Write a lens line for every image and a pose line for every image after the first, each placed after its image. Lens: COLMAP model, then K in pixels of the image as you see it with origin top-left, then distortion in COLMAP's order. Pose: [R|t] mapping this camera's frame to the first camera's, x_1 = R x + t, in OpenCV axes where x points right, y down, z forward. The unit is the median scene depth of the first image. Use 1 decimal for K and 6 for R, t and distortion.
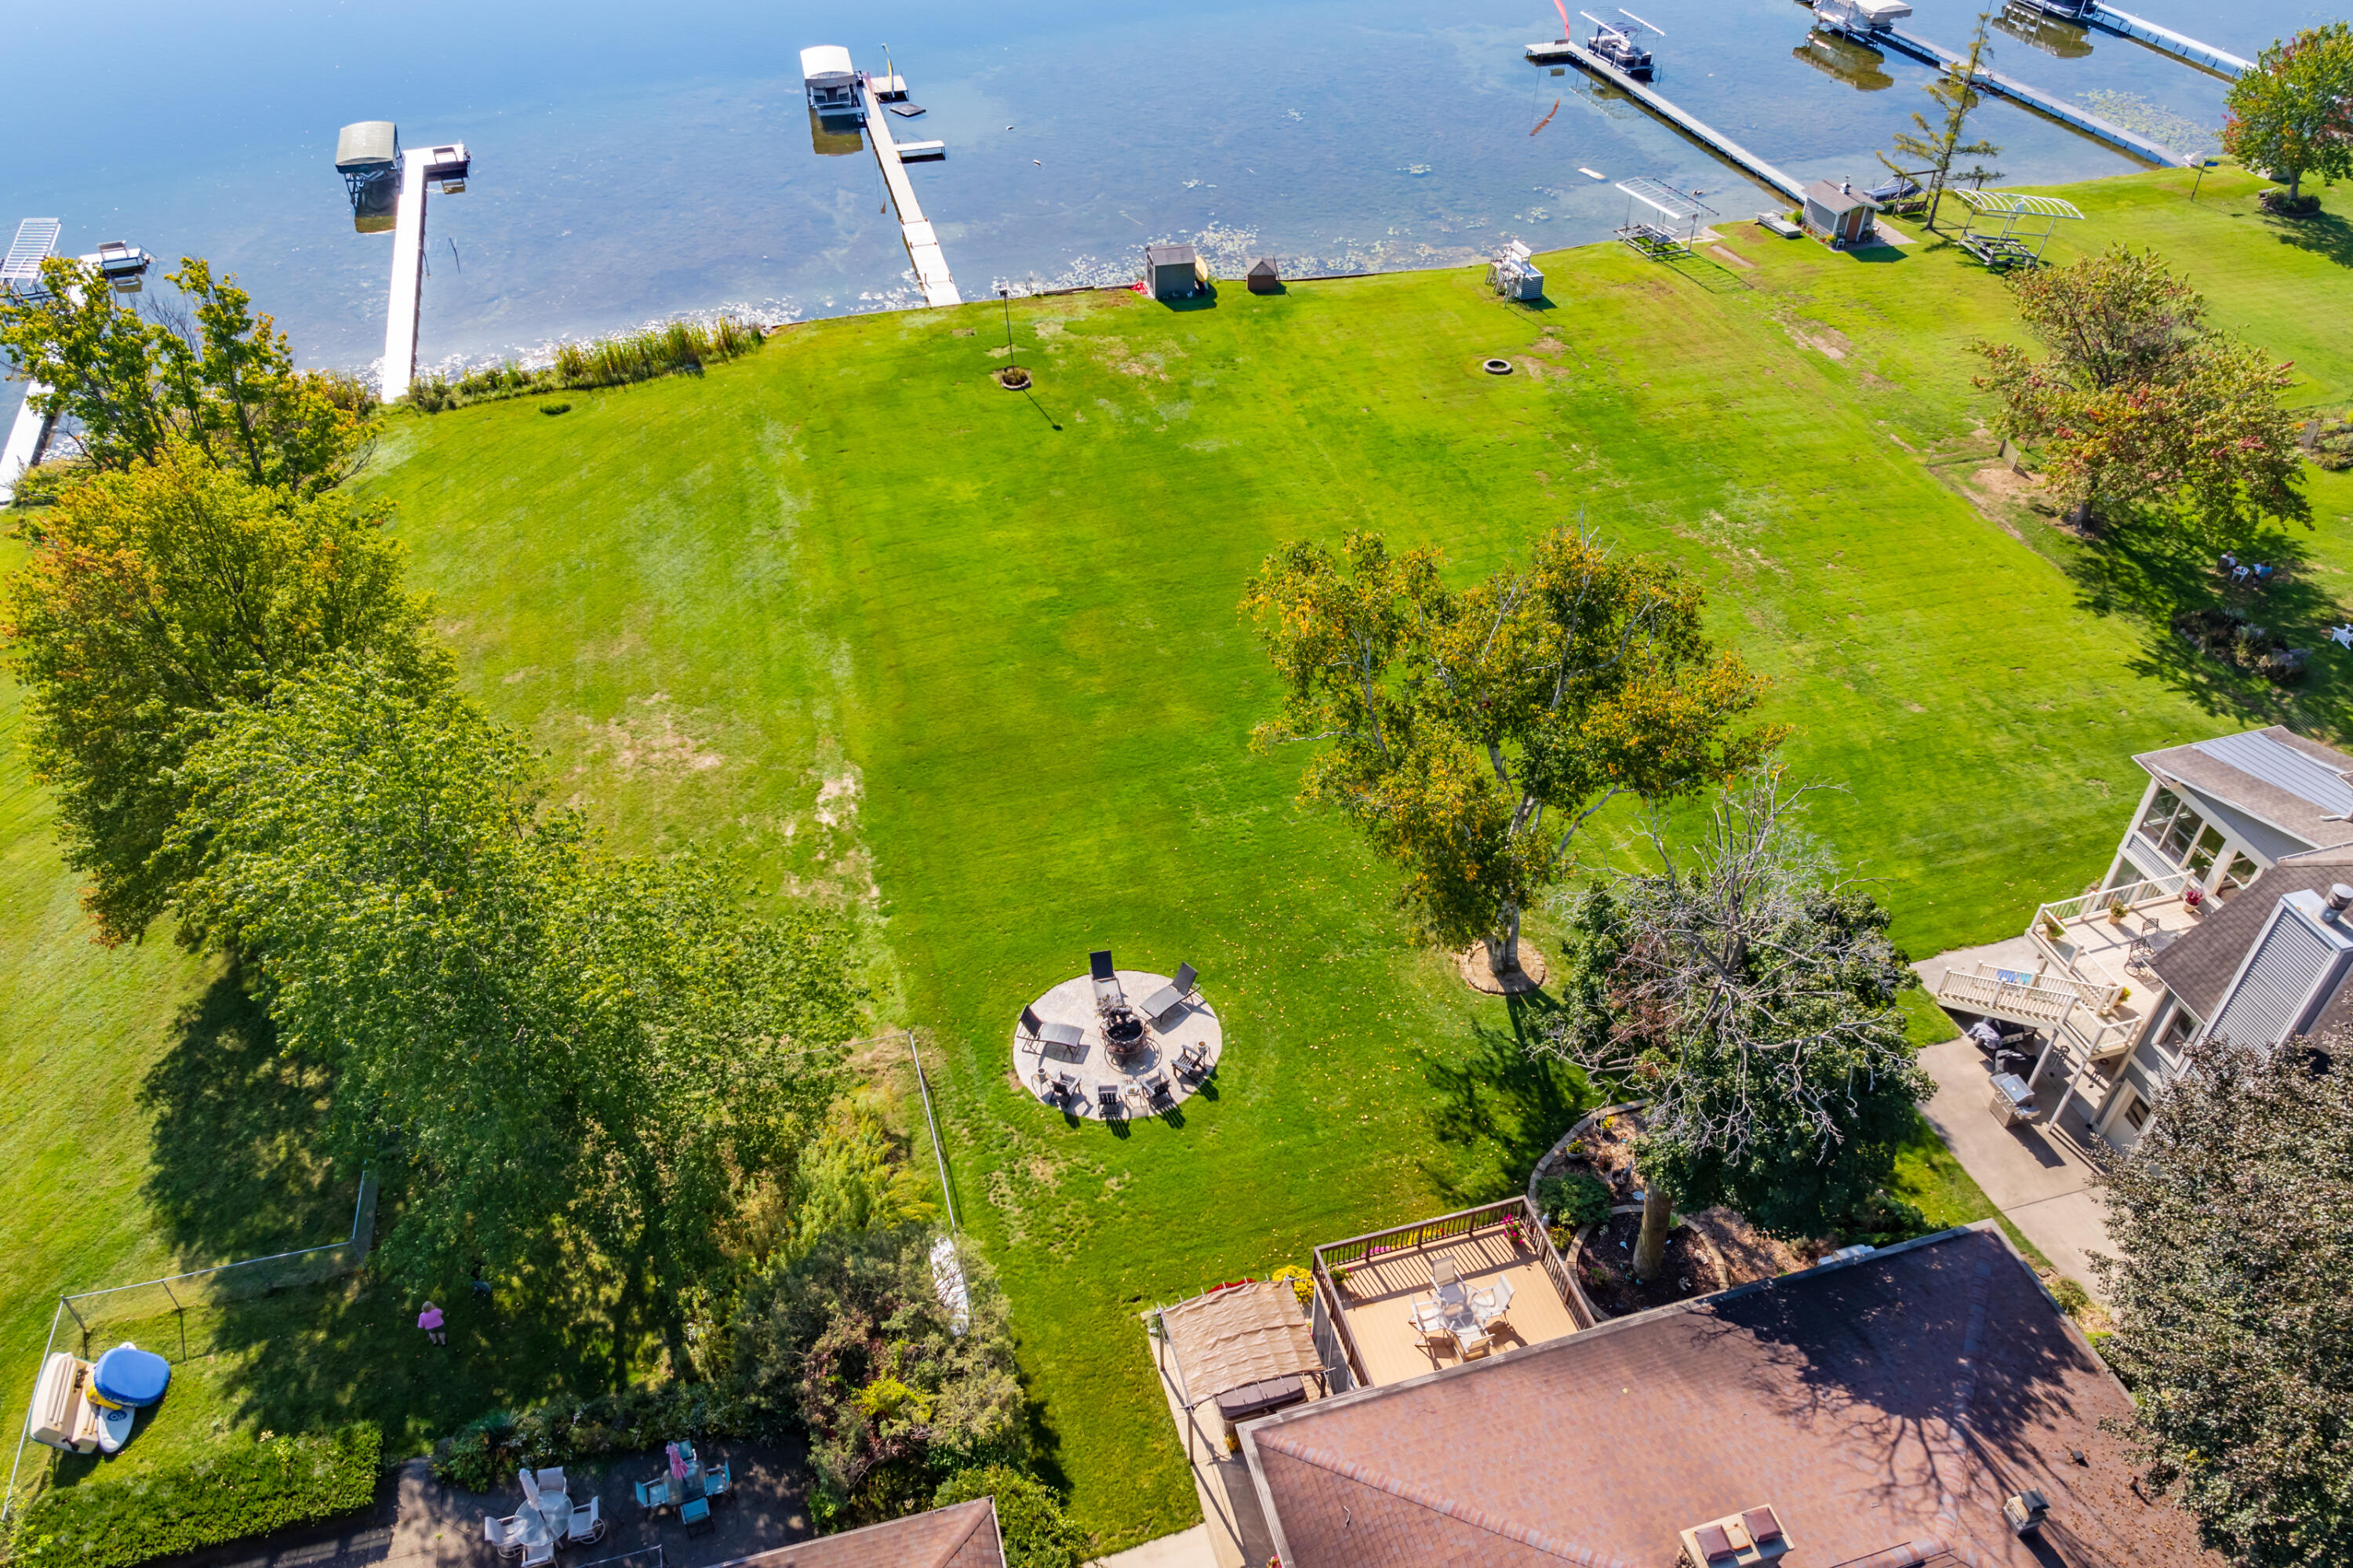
lens RADIAL K [[1643.2, 0, 1176.5], [0, 1643.2, 784.0], [0, 0, 1]] dist [-0.048276, 0.036763]
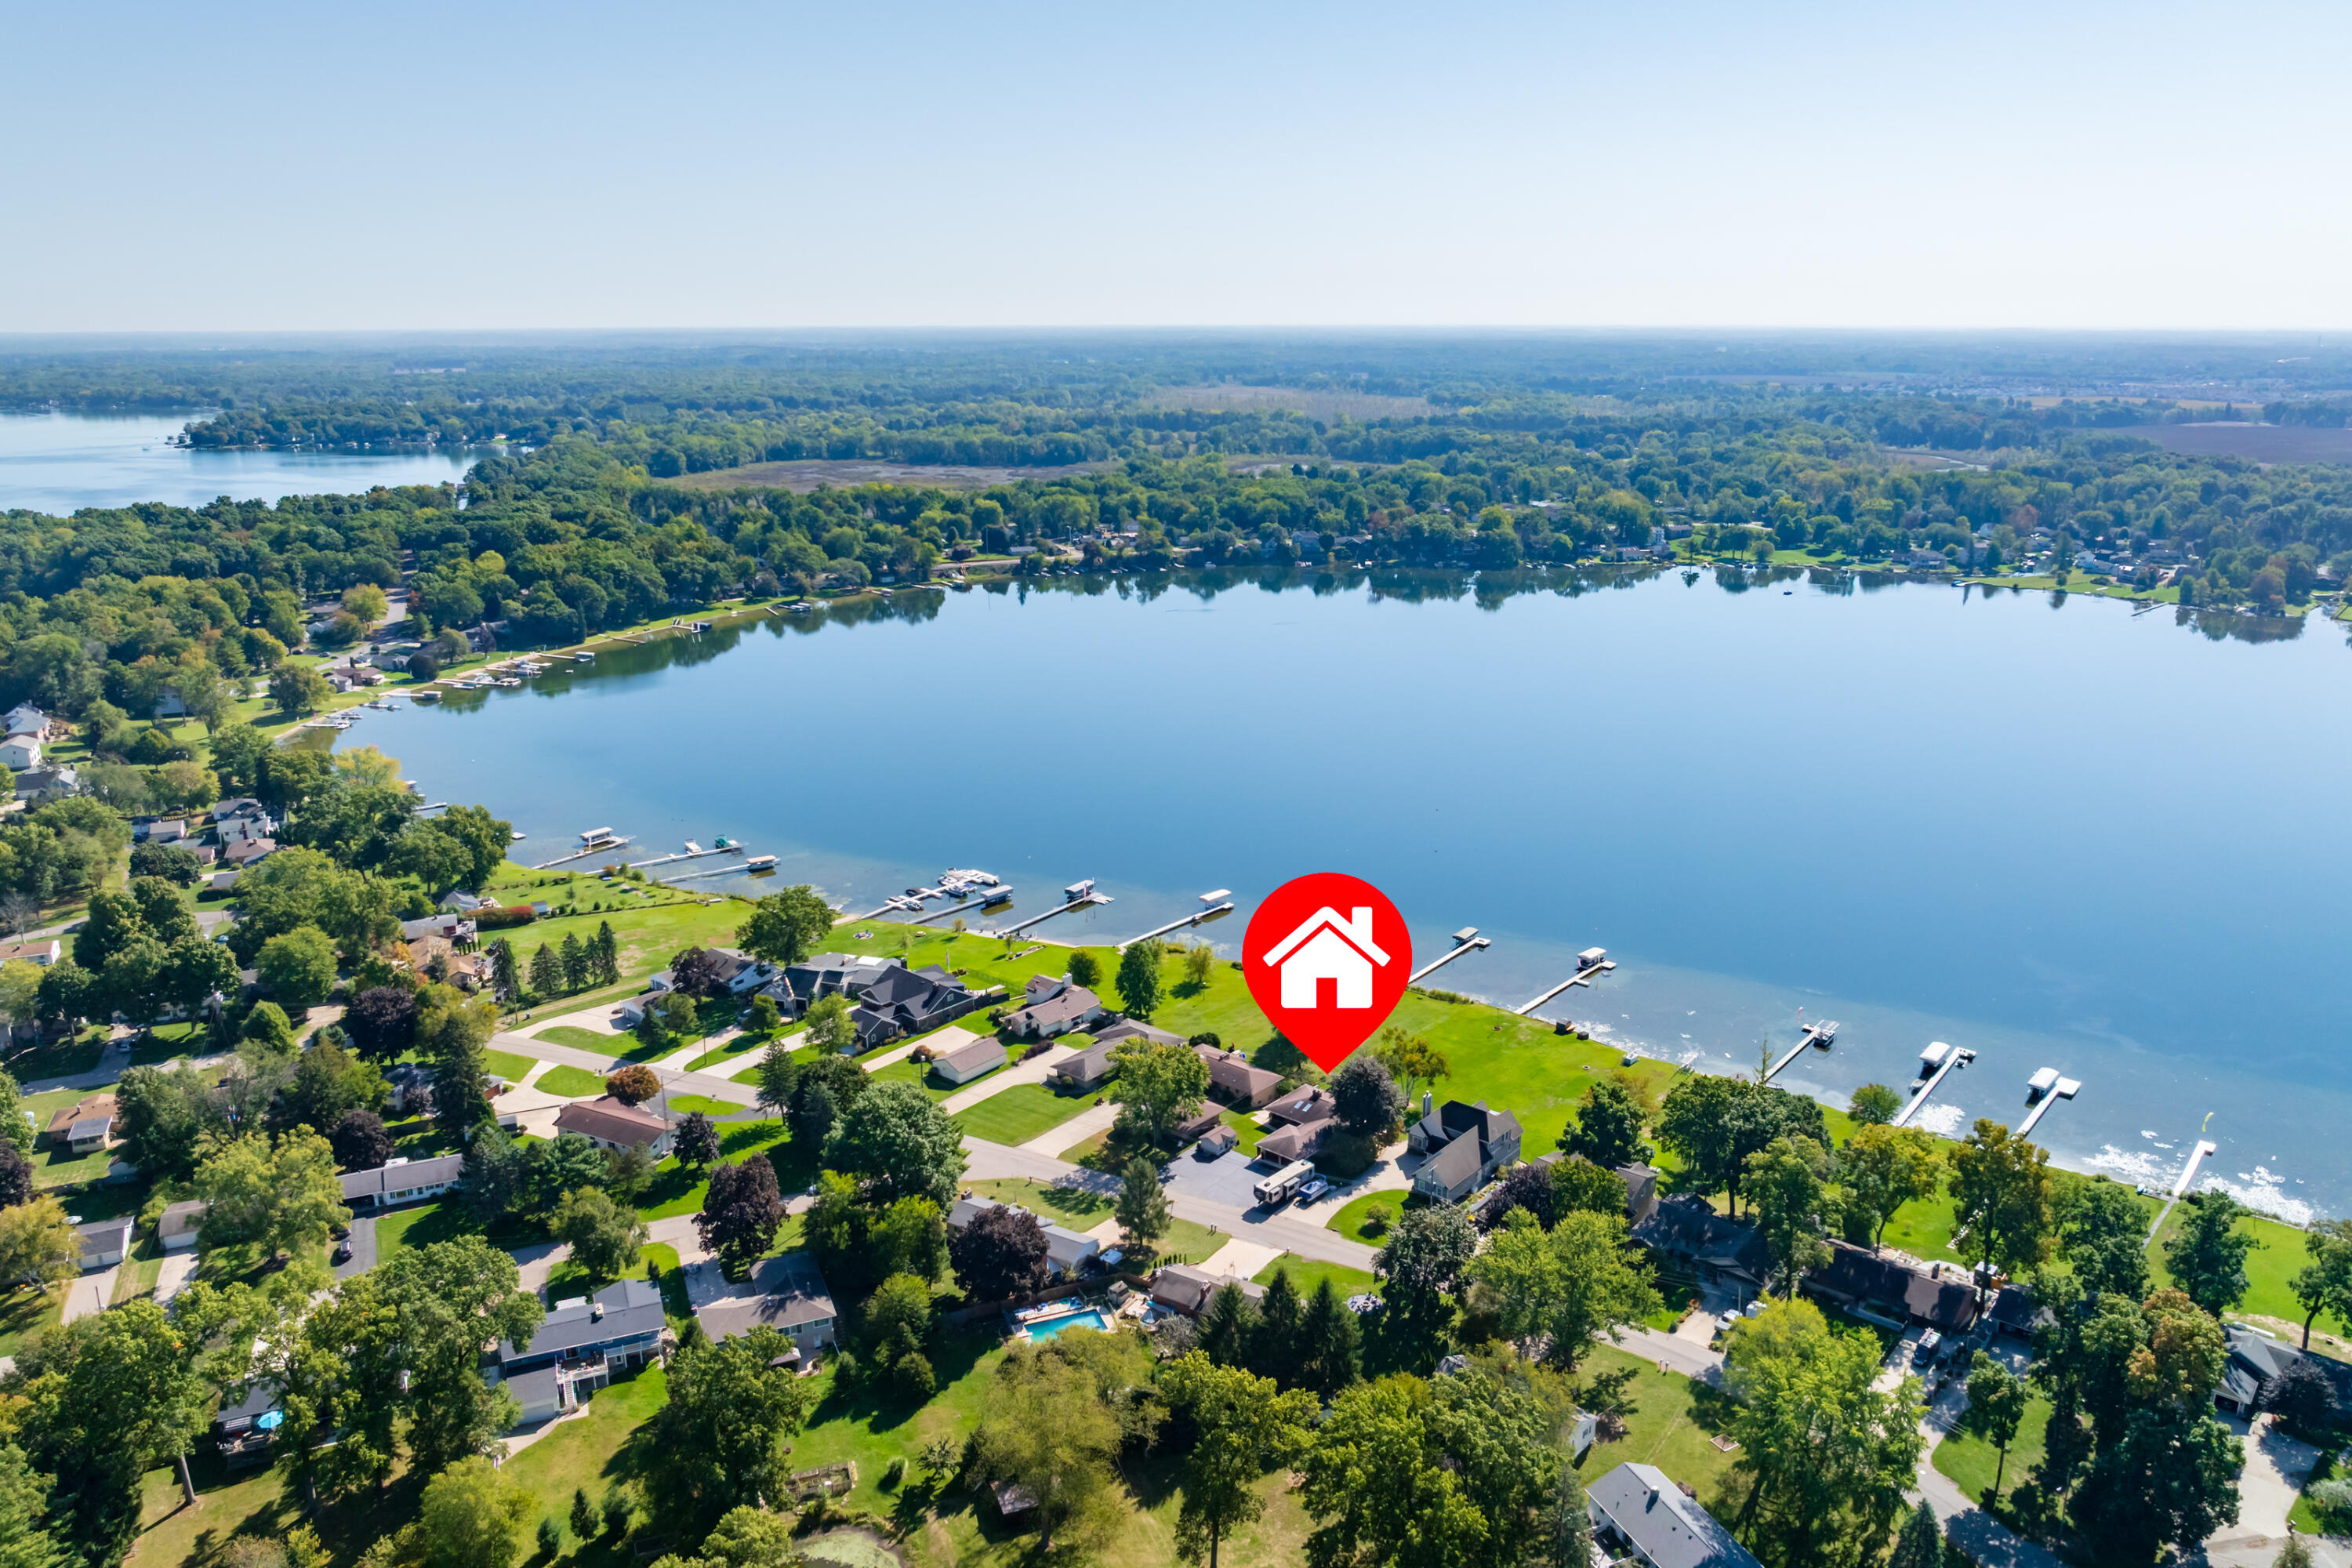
lens RADIAL K [[1652.0, 0, 1189.2], [0, 1652.0, 787.0], [0, 0, 1]] dist [-0.041149, 0.017171]
pose [[0.551148, 0.222750, -0.804126, 3.221906], [-0.537105, 0.832216, -0.137601, 0.295507], [0.638556, 0.507739, 0.578315, -2.701169]]
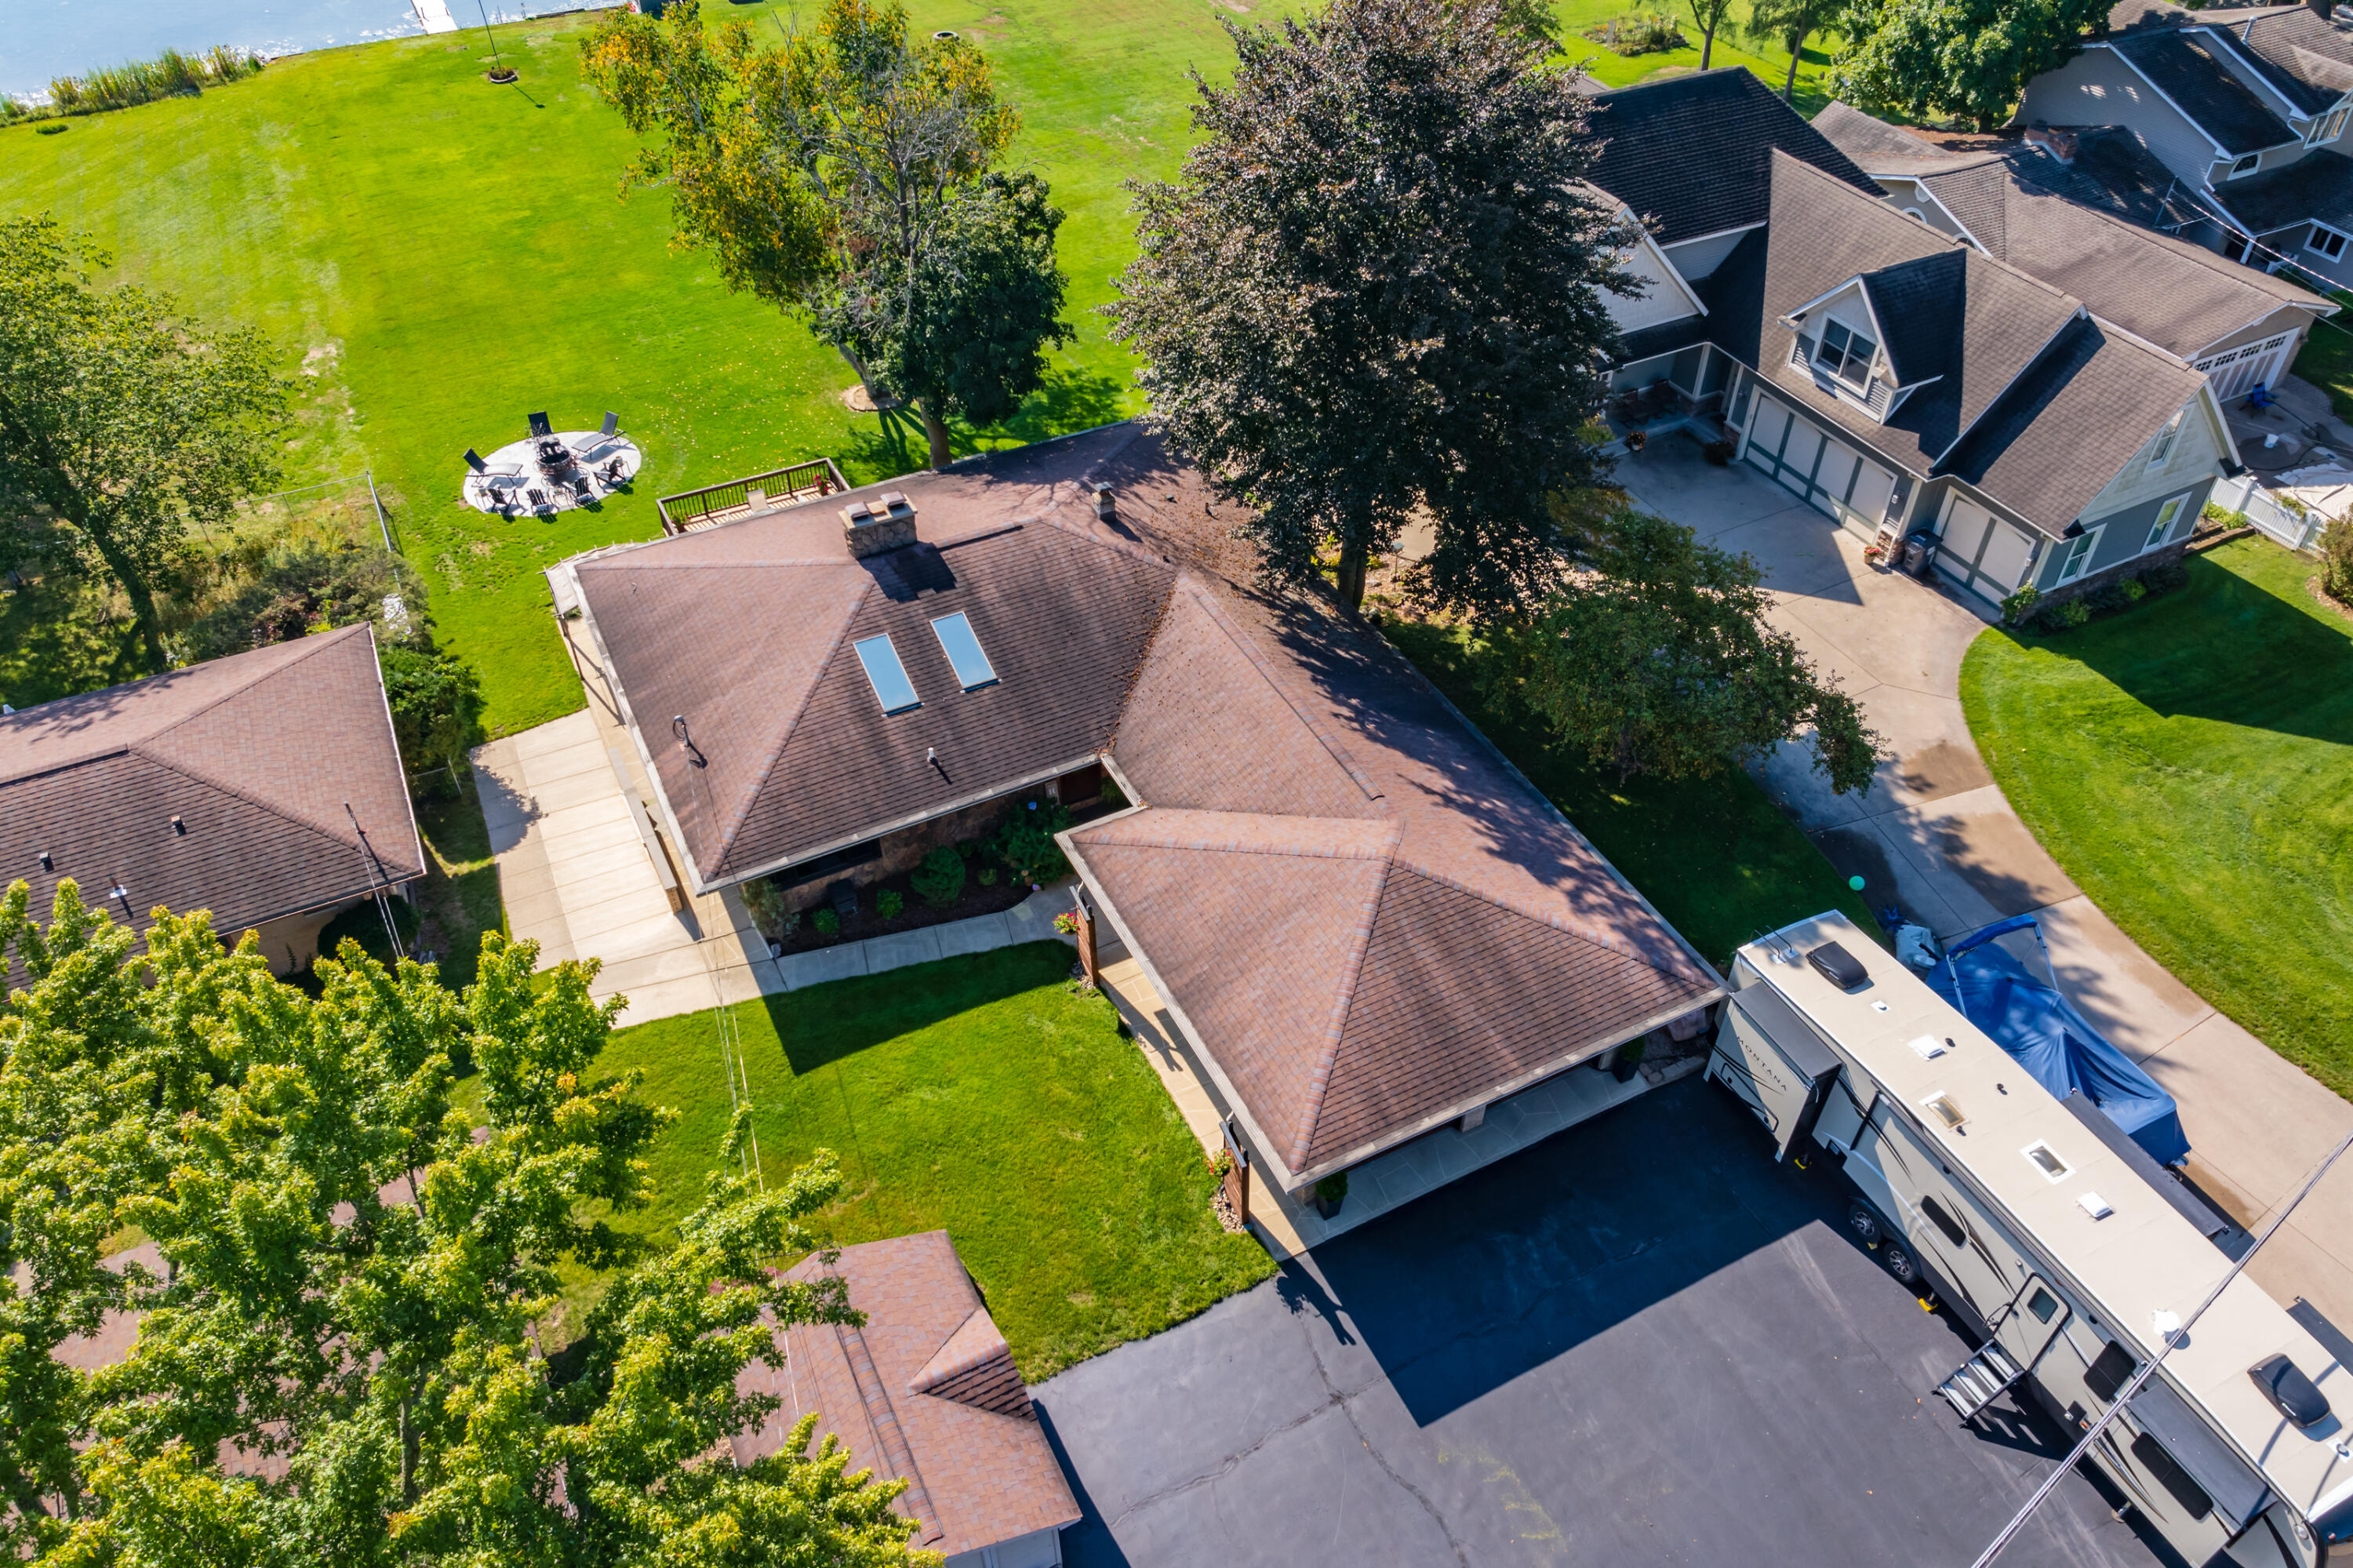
lens RADIAL K [[1652.8, 0, 1189.7], [0, 1652.8, 787.0], [0, 0, 1]] dist [-0.041149, 0.017171]
pose [[0.979760, -0.131054, 0.151312, 0.142766], [0.124991, 0.990950, 0.048953, 0.262274], [-0.156358, -0.029049, 0.987273, -0.186235]]
